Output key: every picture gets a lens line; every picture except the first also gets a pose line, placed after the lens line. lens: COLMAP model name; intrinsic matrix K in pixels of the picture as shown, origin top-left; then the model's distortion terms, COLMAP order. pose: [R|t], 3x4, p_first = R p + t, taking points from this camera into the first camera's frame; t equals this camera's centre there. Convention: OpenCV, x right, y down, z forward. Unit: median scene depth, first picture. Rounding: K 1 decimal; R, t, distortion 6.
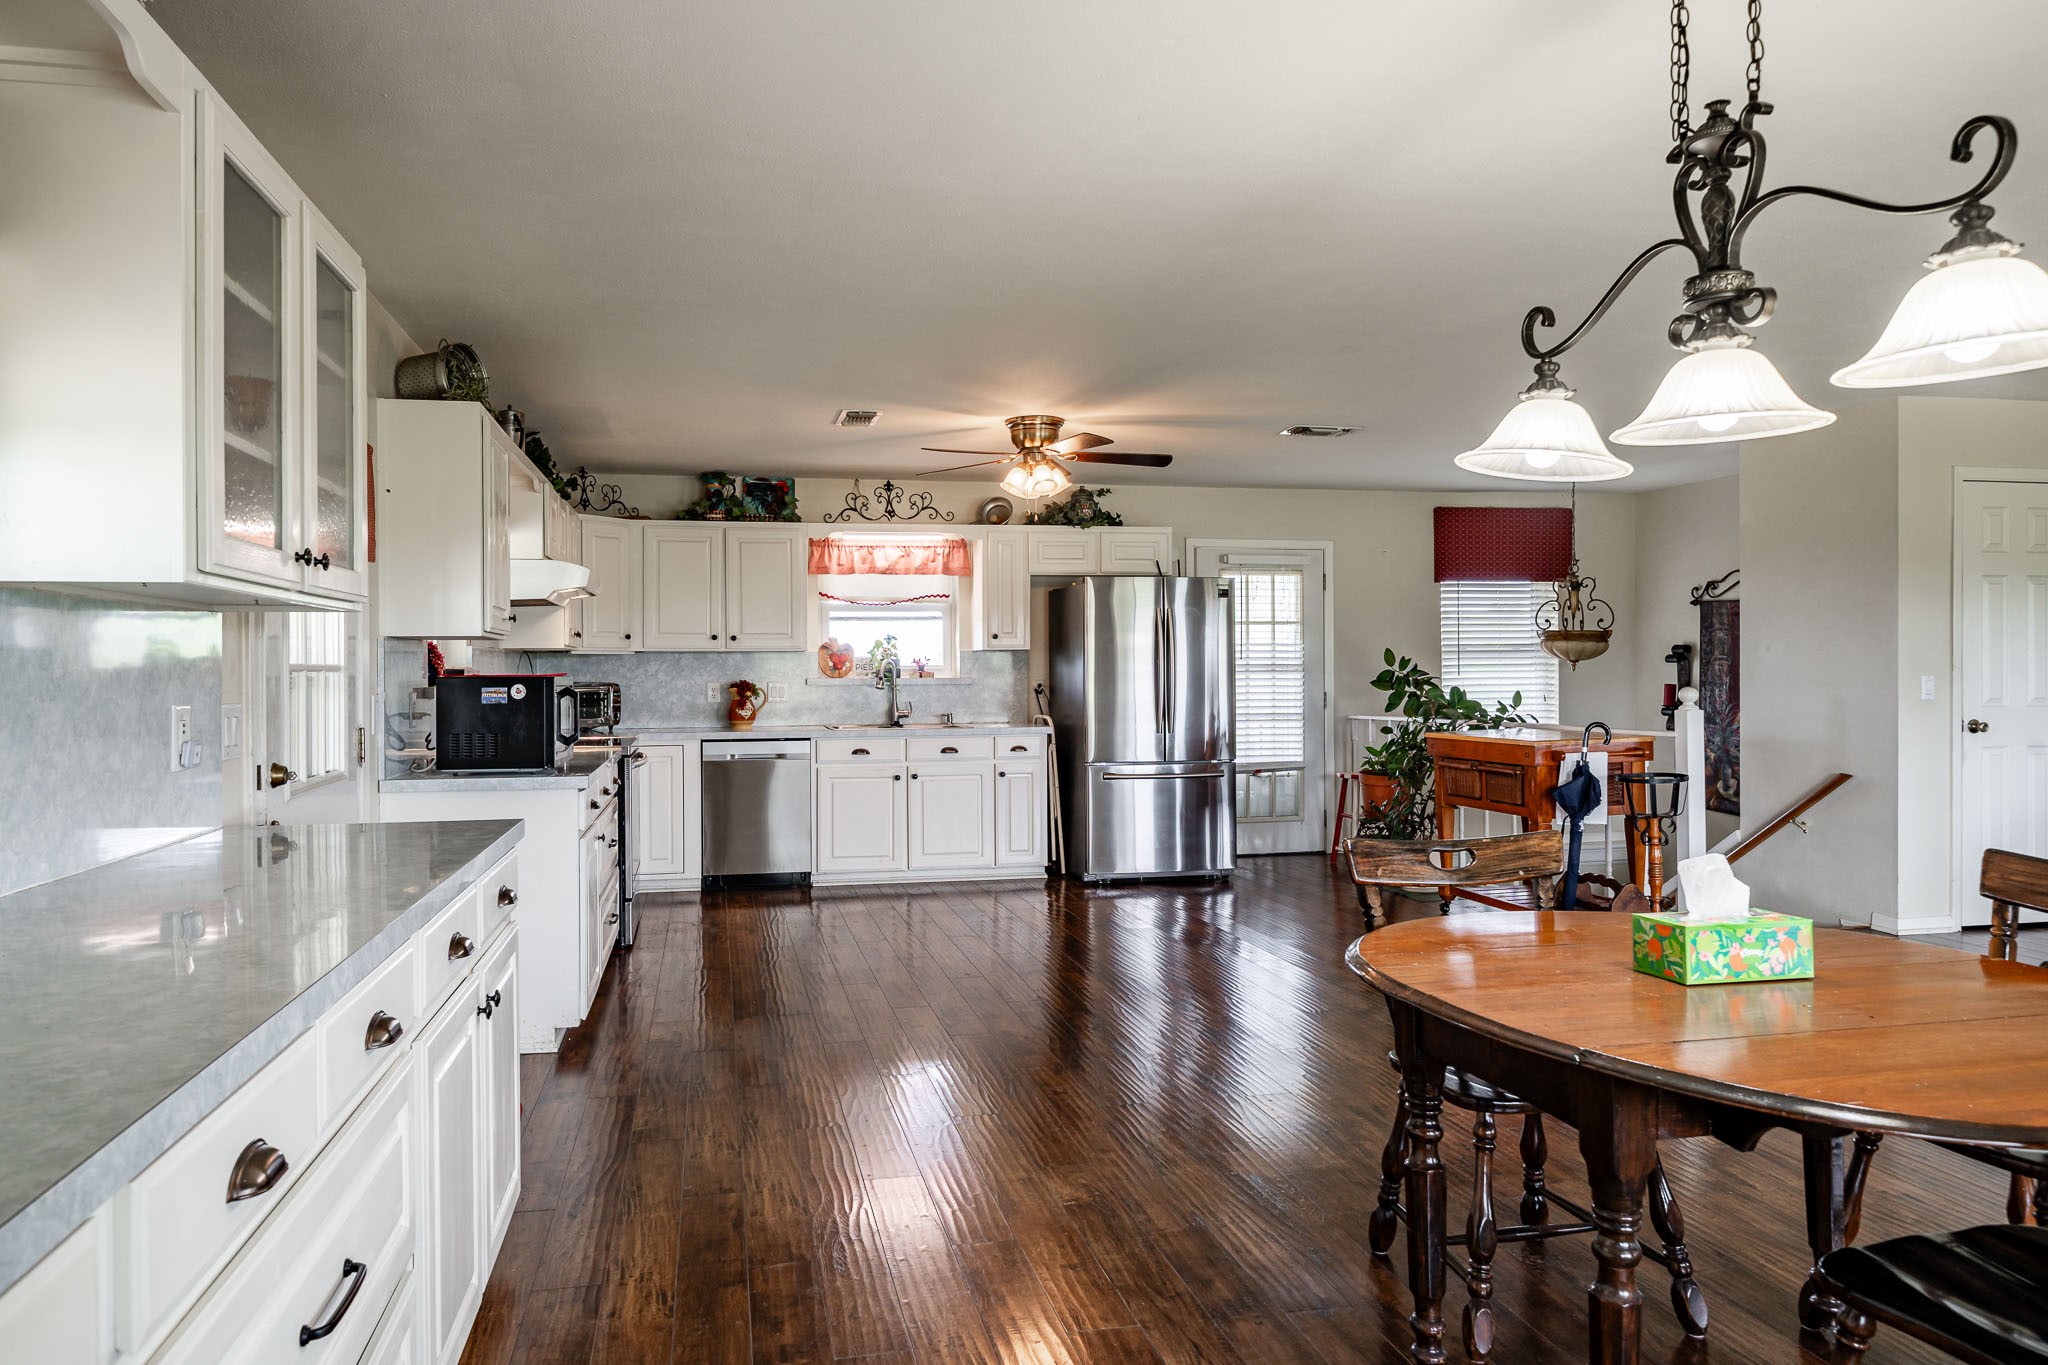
lens RADIAL K [[1318.7, 0, 968.1], [0, 1318.7, 676.0], [0, 0, 1]] dist [0.000944, -0.000670]
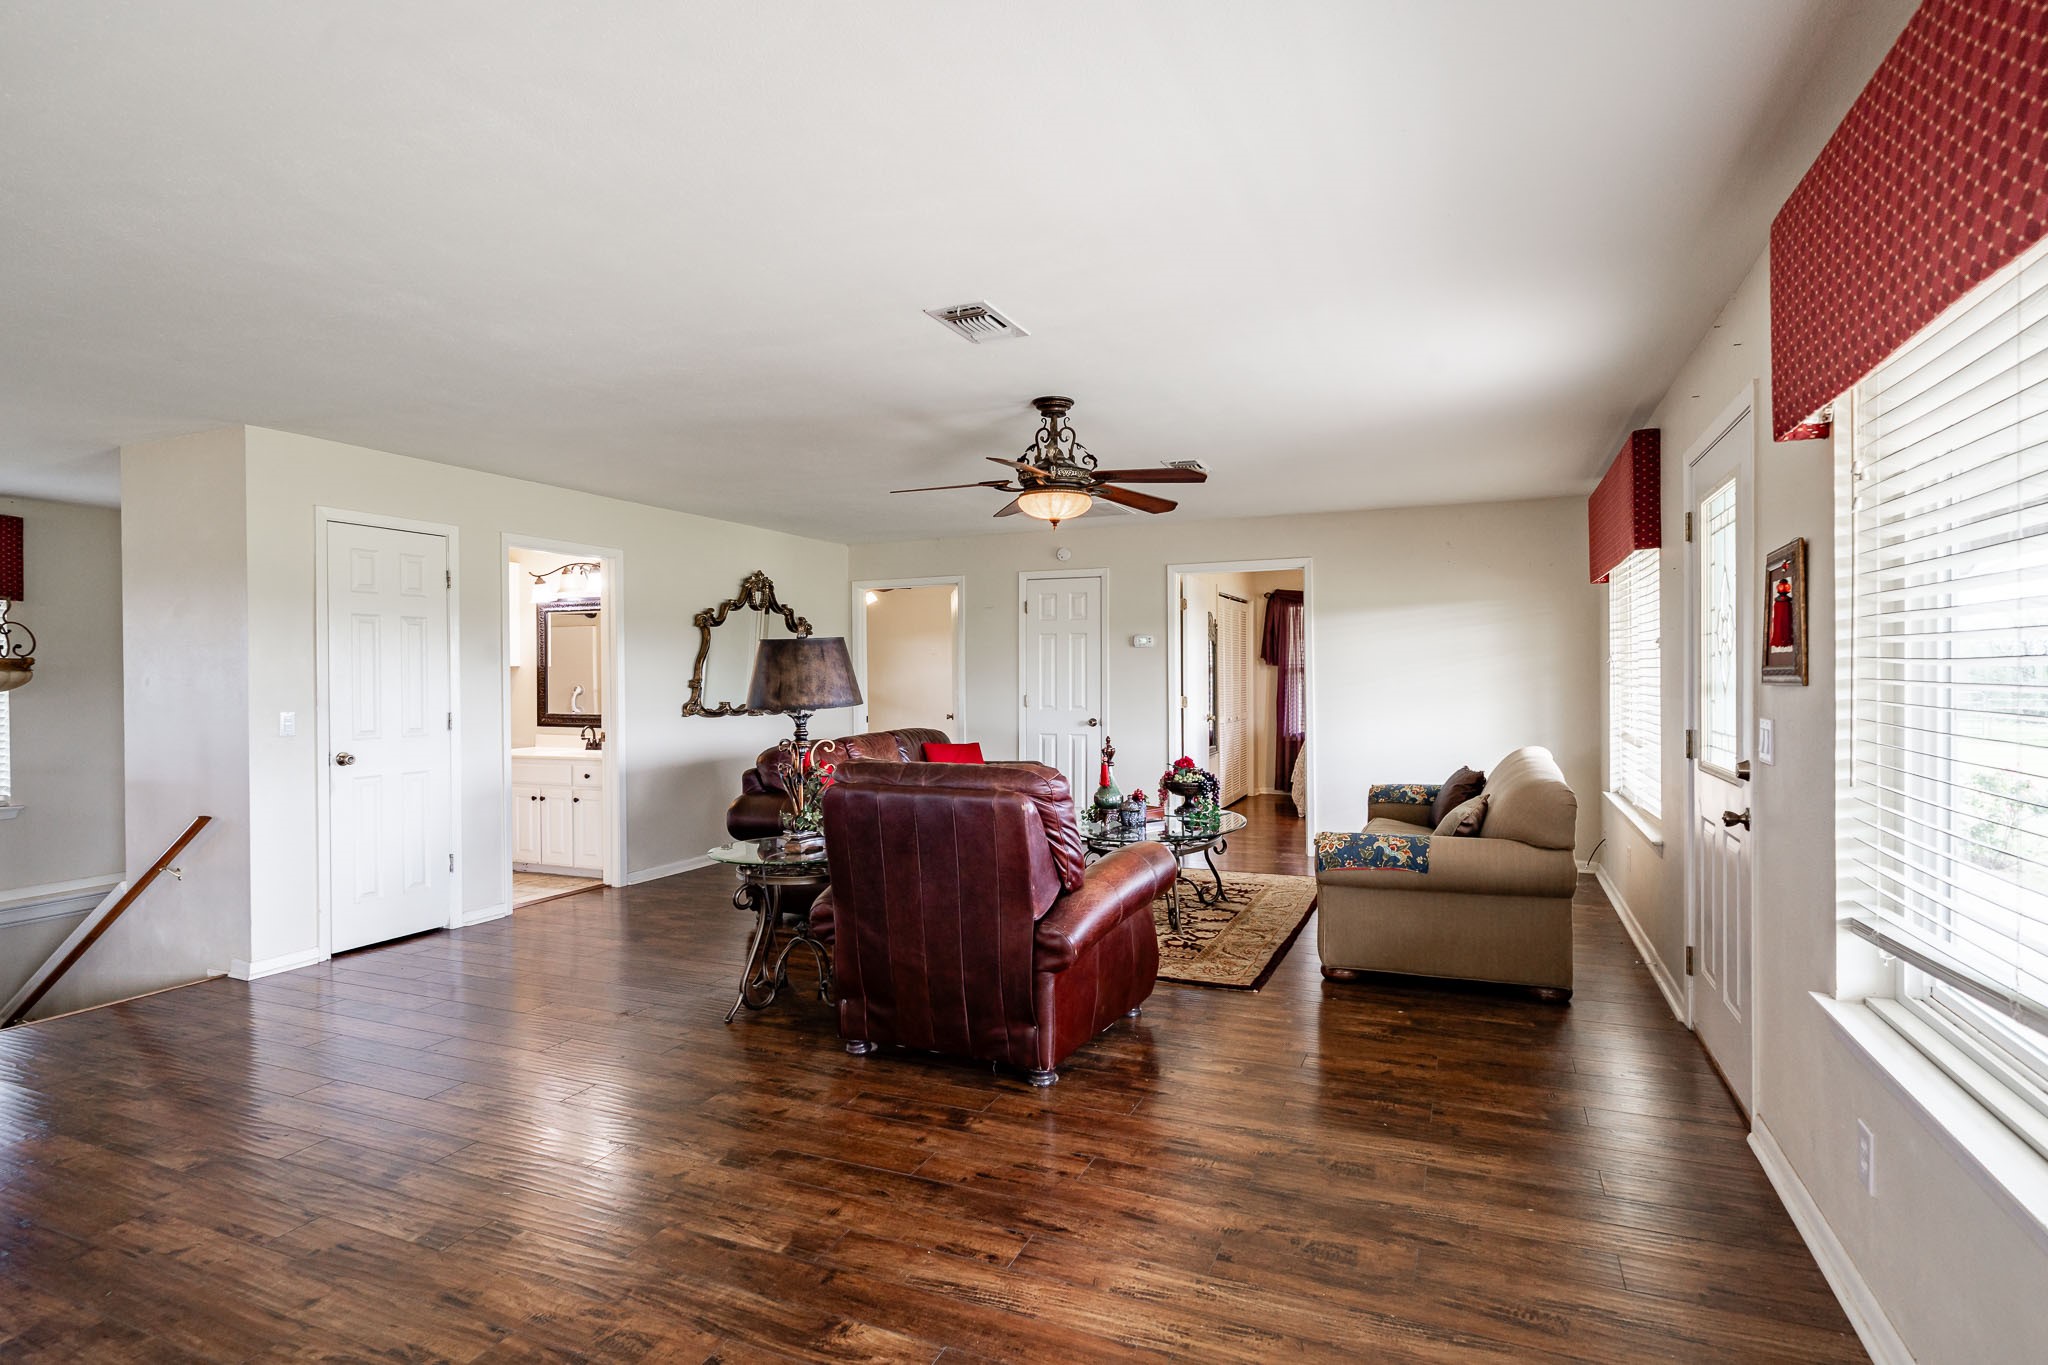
lens RADIAL K [[1050.3, 0, 970.9], [0, 1050.3, 681.1], [0, 0, 1]] dist [0.001303, 0.000116]
pose [[0.598219, -0.000797, 0.801333, 0.395251], [0.005492, 0.999980, -0.003106, -0.018038], [-0.801314, 0.006259, 0.598211, 0.108448]]
